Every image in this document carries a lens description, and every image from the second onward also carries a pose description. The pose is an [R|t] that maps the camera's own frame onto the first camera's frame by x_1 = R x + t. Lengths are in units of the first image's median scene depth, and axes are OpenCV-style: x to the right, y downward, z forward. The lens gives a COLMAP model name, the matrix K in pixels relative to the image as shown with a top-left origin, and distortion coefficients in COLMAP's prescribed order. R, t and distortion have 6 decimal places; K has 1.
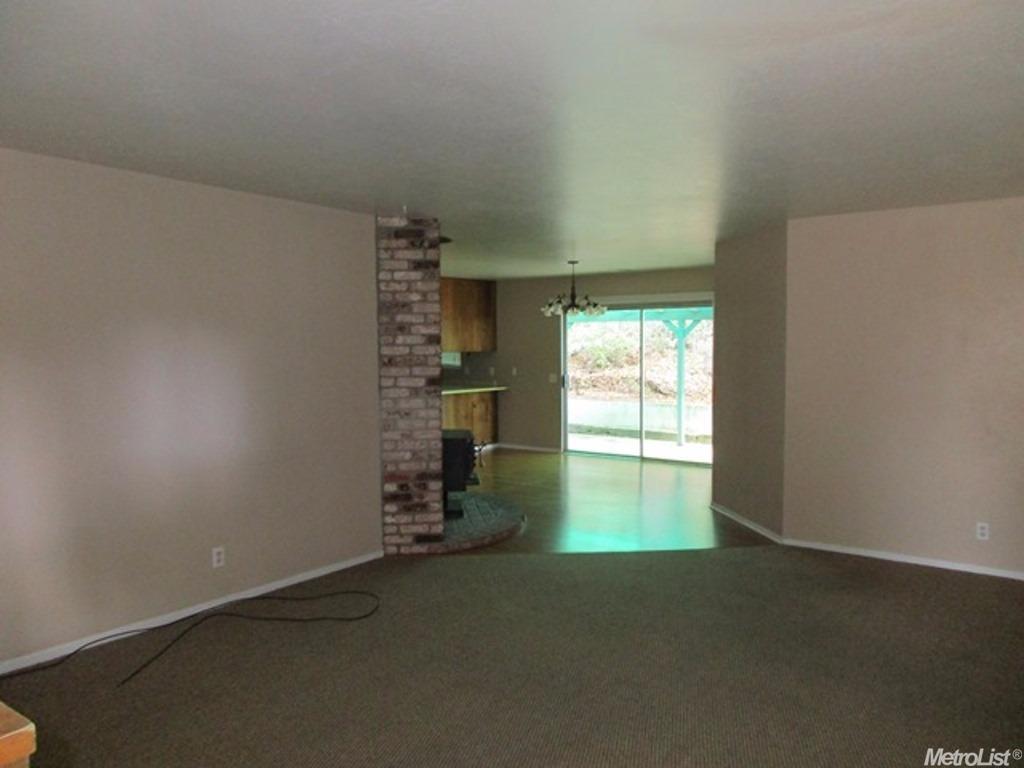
lens RADIAL K [[763.9, 0, 512.0], [0, 763.9, 384.0], [0, 0, 1]] dist [-0.005777, -0.003634]
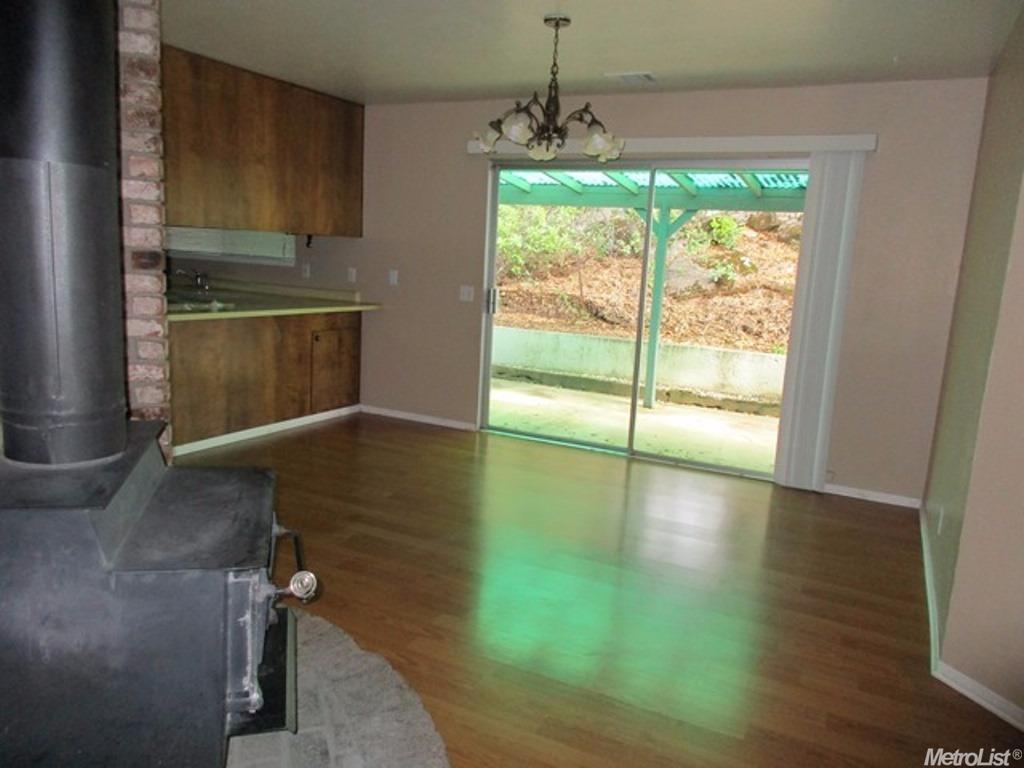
lens RADIAL K [[763.9, 0, 512.0], [0, 763.9, 384.0], [0, 0, 1]] dist [-0.005777, -0.003634]
pose [[0.983171, 0.029322, 0.180317, -0.010346], [-0.050749, 0.992023, 0.115387, -0.008501], [-0.175495, -0.122596, 0.976817, 0.460171]]
